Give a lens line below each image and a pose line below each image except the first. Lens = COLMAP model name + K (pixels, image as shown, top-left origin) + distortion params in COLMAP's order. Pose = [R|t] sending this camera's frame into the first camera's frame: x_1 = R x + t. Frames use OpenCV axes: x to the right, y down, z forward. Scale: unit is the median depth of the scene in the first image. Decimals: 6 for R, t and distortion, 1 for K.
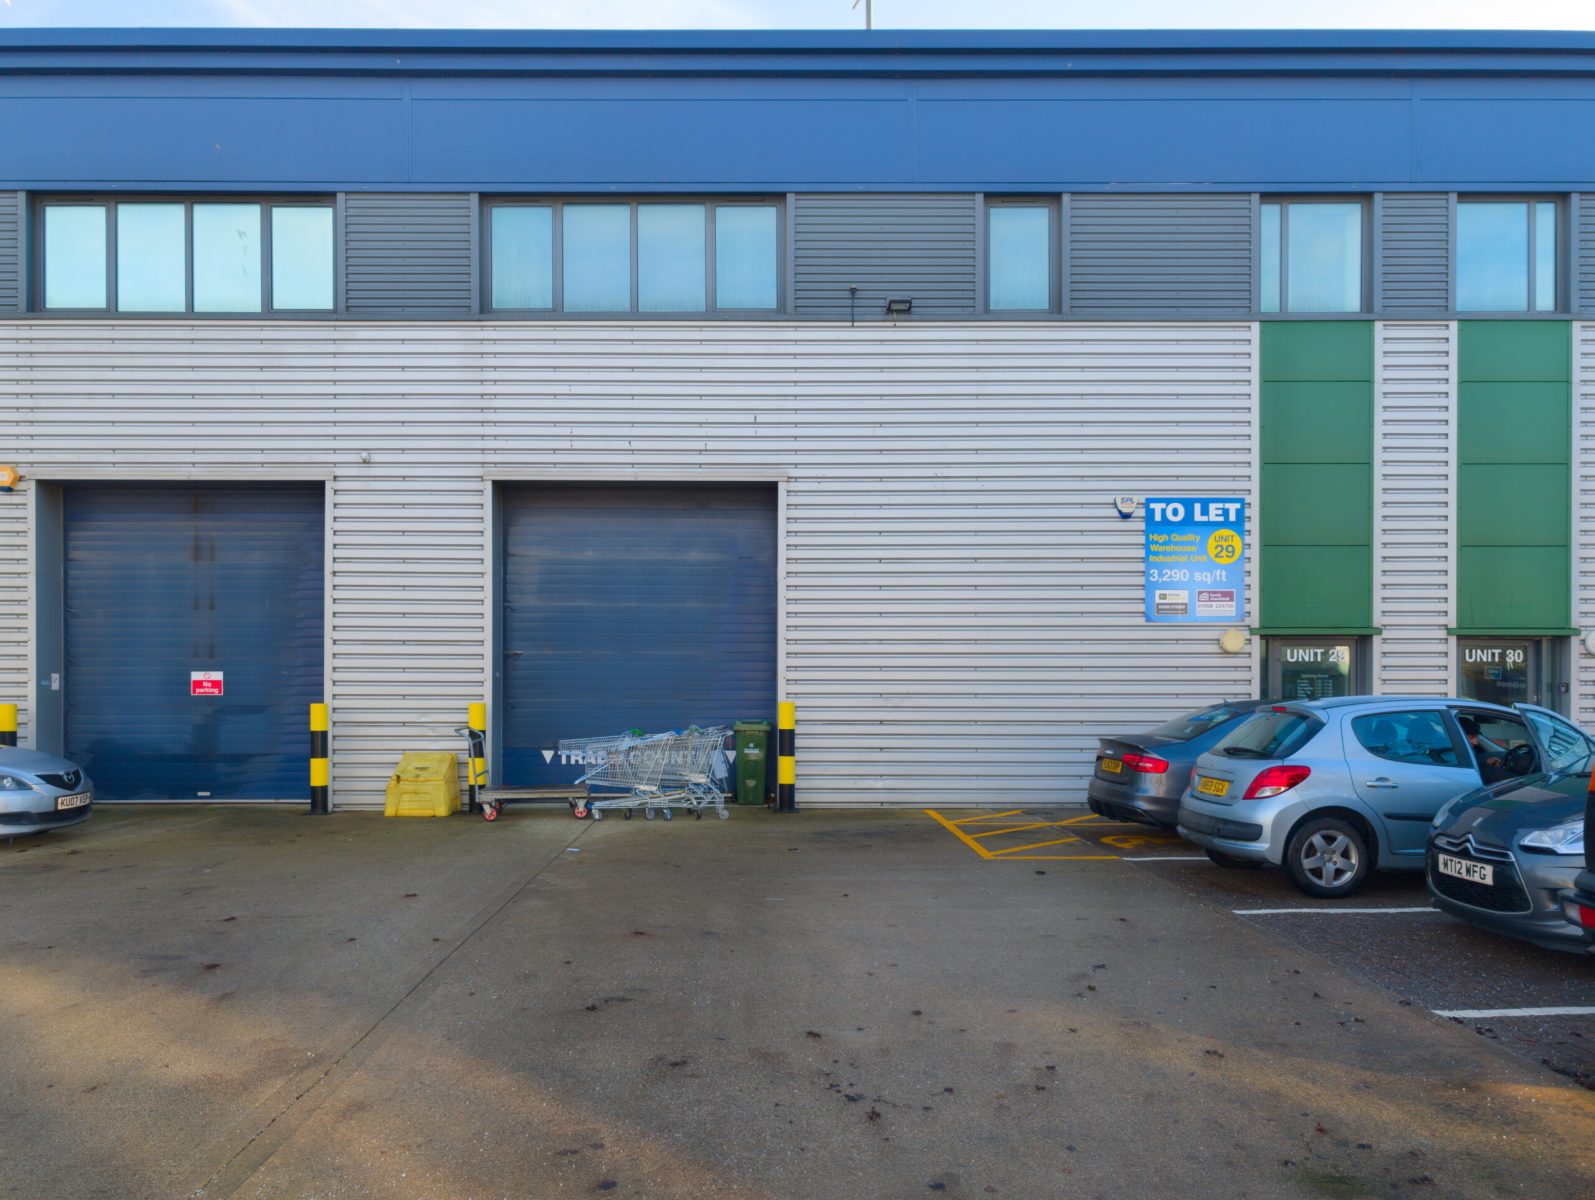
lens RADIAL K [[1185.6, 0, 763.8], [0, 1185.6, 685.1], [0, 0, 1]] dist [0.017276, -0.006693]
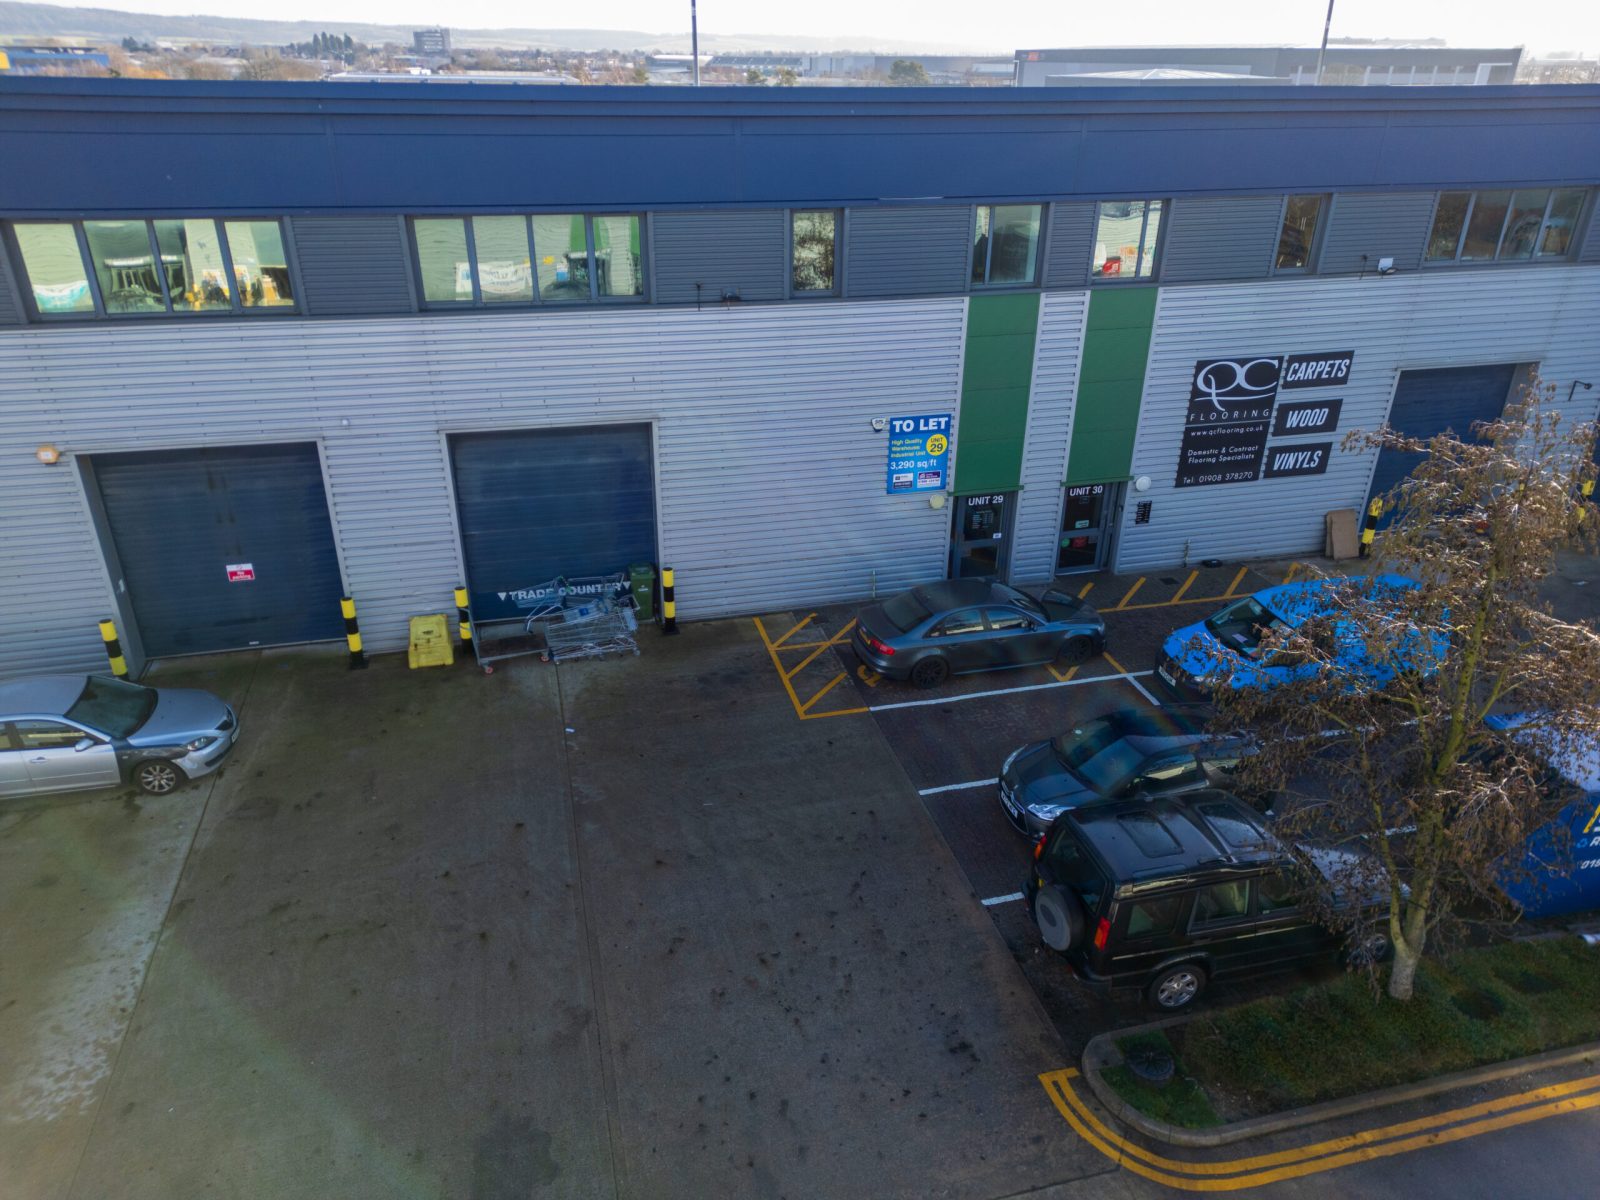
lens RADIAL K [[1119.1, 0, 798.9], [0, 1119.1, 588.0], [0, 0, 1]] dist [0.070454, -0.035534]
pose [[0.970384, -0.094138, 0.222471, -0.137211], [-0.012563, 0.900031, 0.435644, -0.587751], [-0.241241, -0.425537, 0.872193, -0.329687]]
